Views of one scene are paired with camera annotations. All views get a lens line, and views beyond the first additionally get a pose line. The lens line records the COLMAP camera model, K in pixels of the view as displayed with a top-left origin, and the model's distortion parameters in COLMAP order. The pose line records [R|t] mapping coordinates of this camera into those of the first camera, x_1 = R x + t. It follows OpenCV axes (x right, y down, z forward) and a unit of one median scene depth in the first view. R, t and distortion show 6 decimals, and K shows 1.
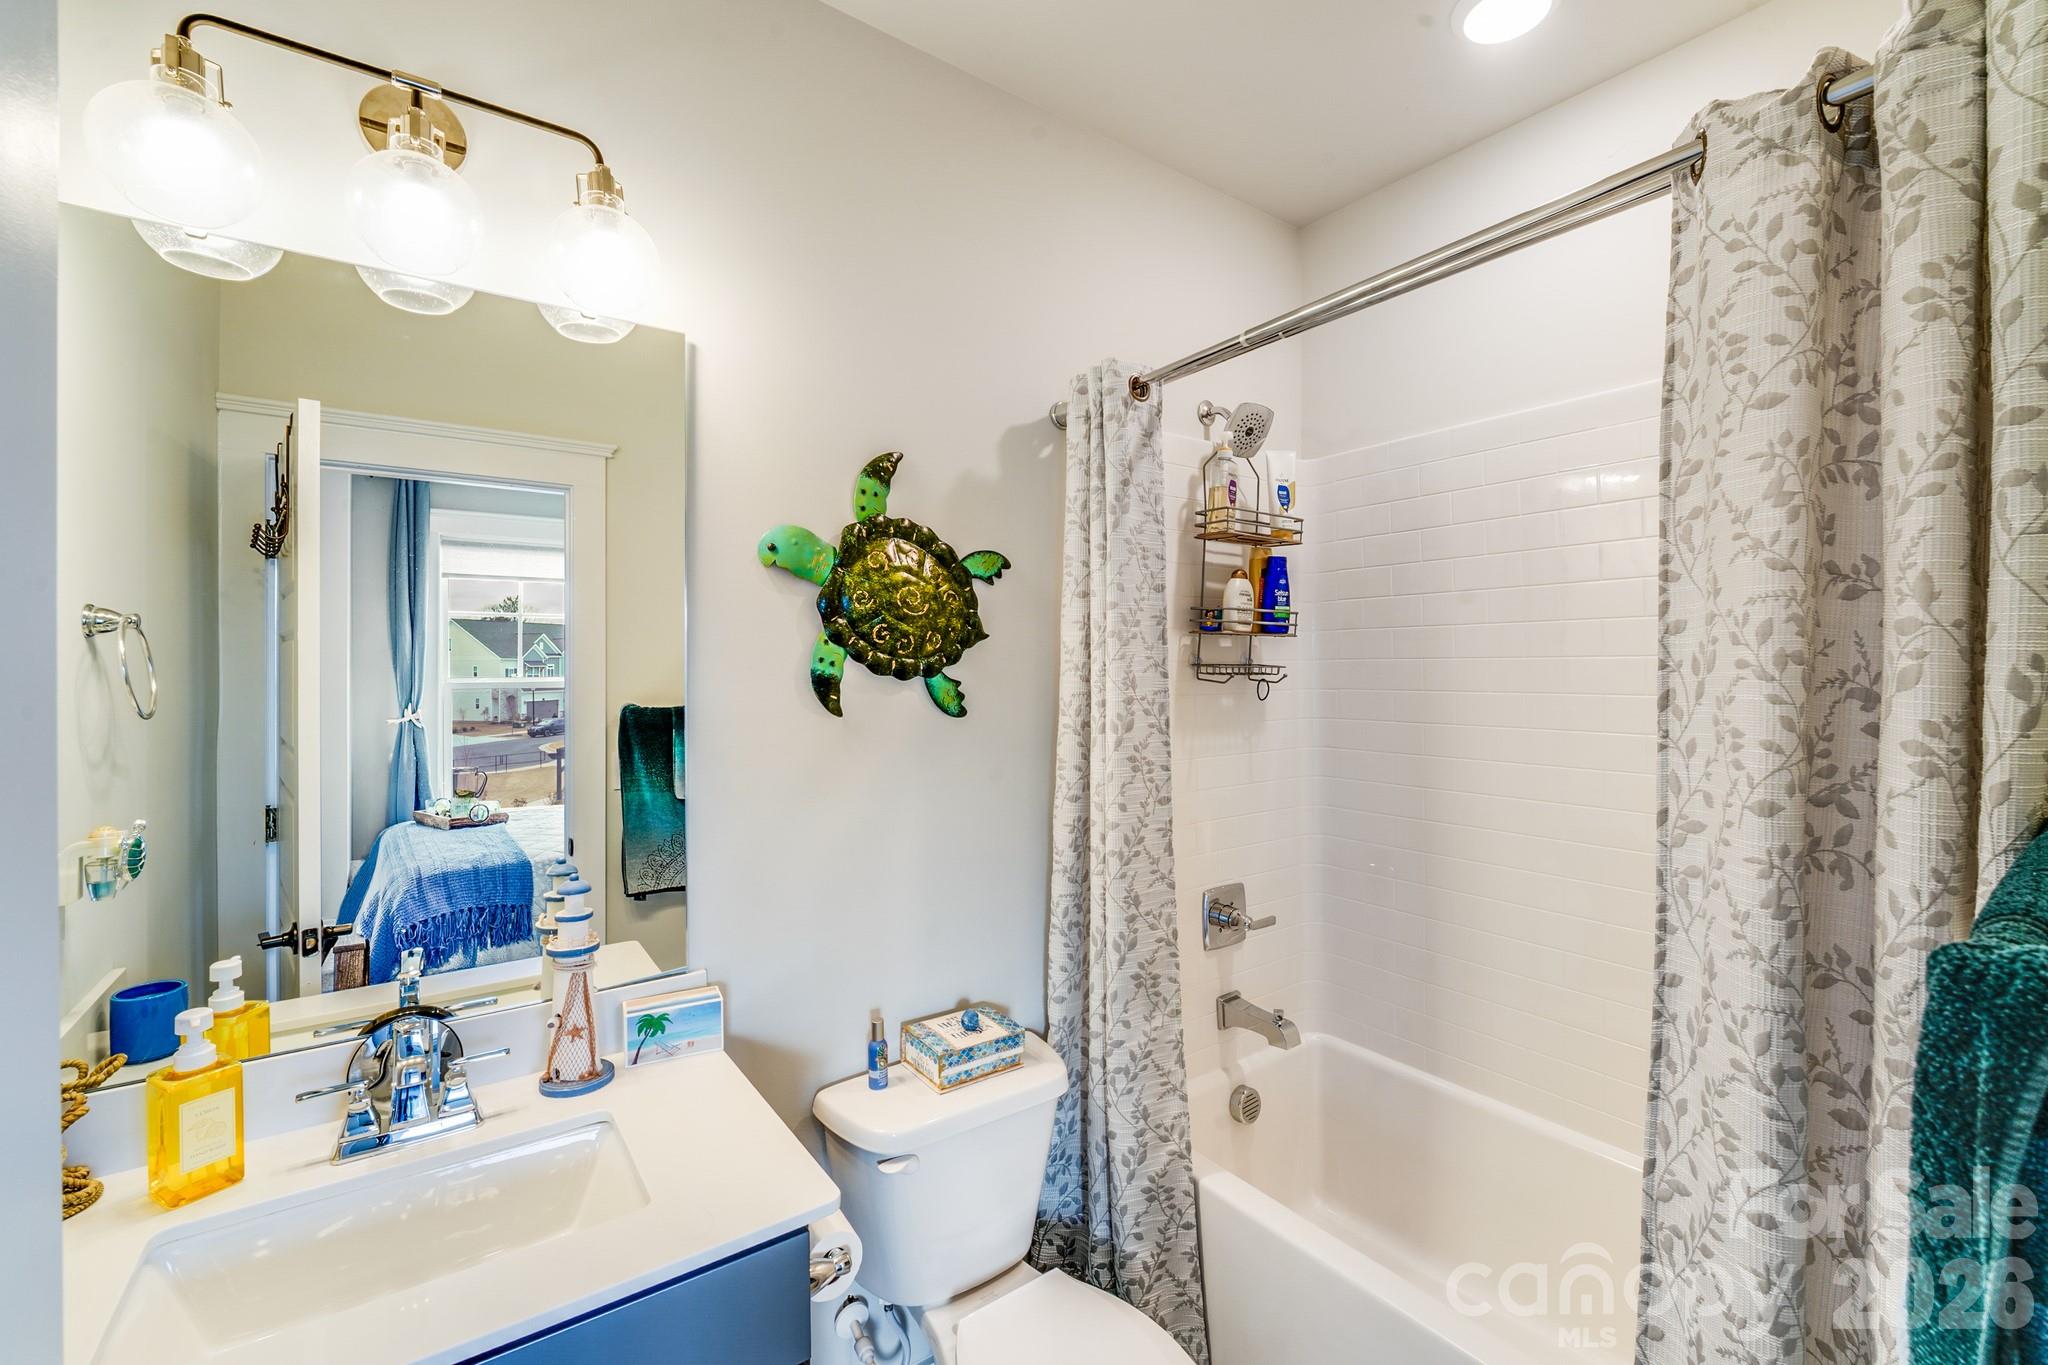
lens RADIAL K [[841.6, 0, 1026.8], [0, 841.6, 679.3], [0, 0, 1]] dist [-0.006889, -0.002195]
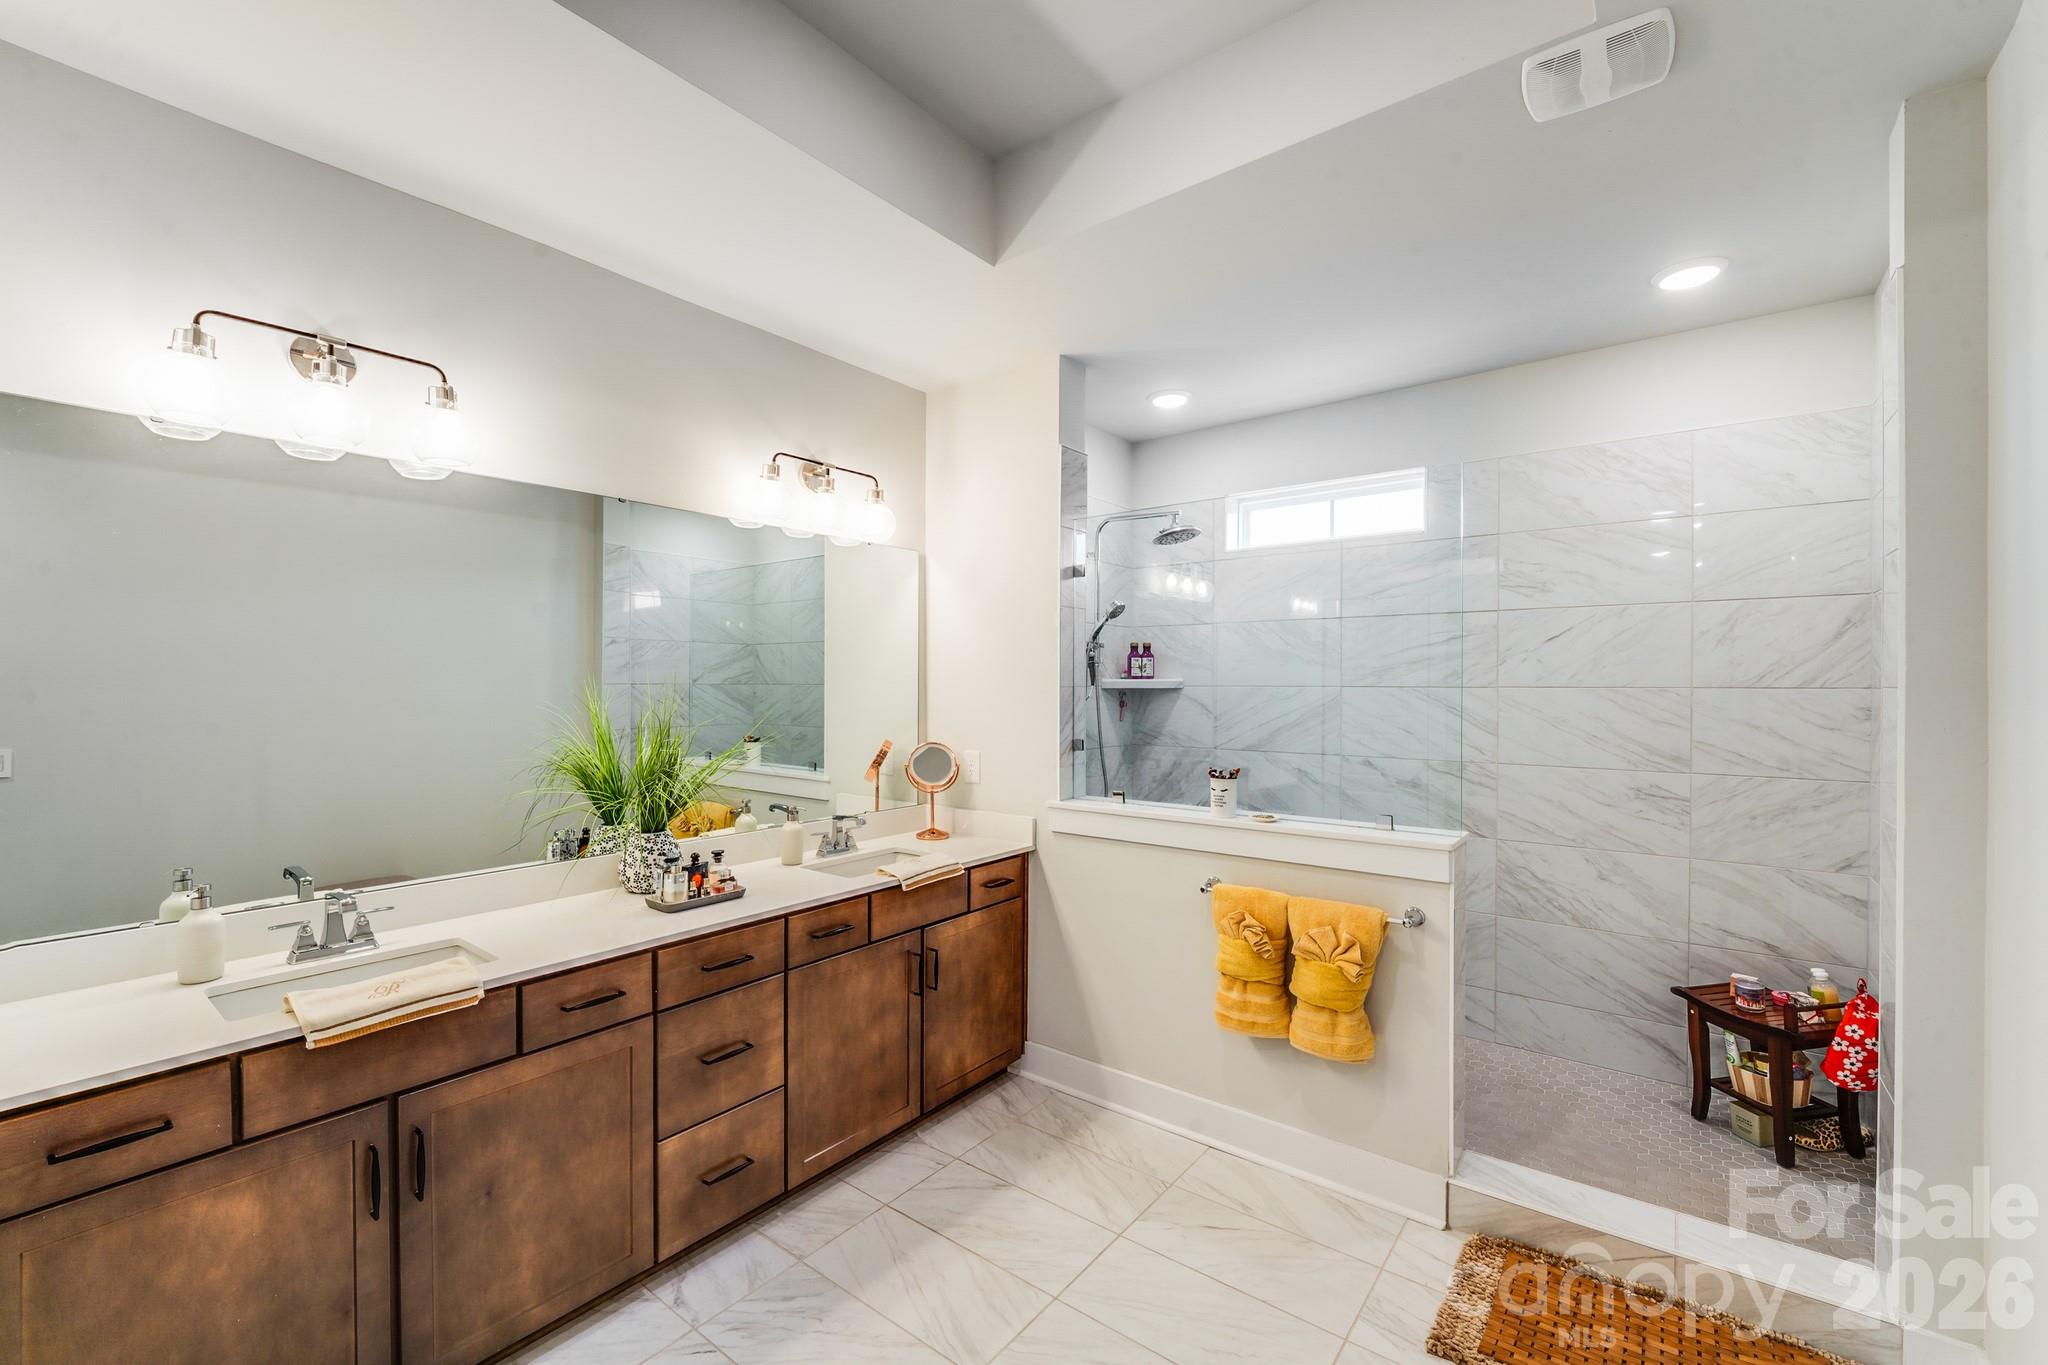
lens RADIAL K [[844.0, 0, 1021.9], [0, 844.0, 684.0], [0, 0, 1]] dist [-0.004760, -0.002628]
pose [[0.959528, -0.002287, 0.281603, 0.136599], [0.003091, 0.999992, -0.002409, -0.004589], [-0.281595, 0.003181, 0.959528, -1.031286]]
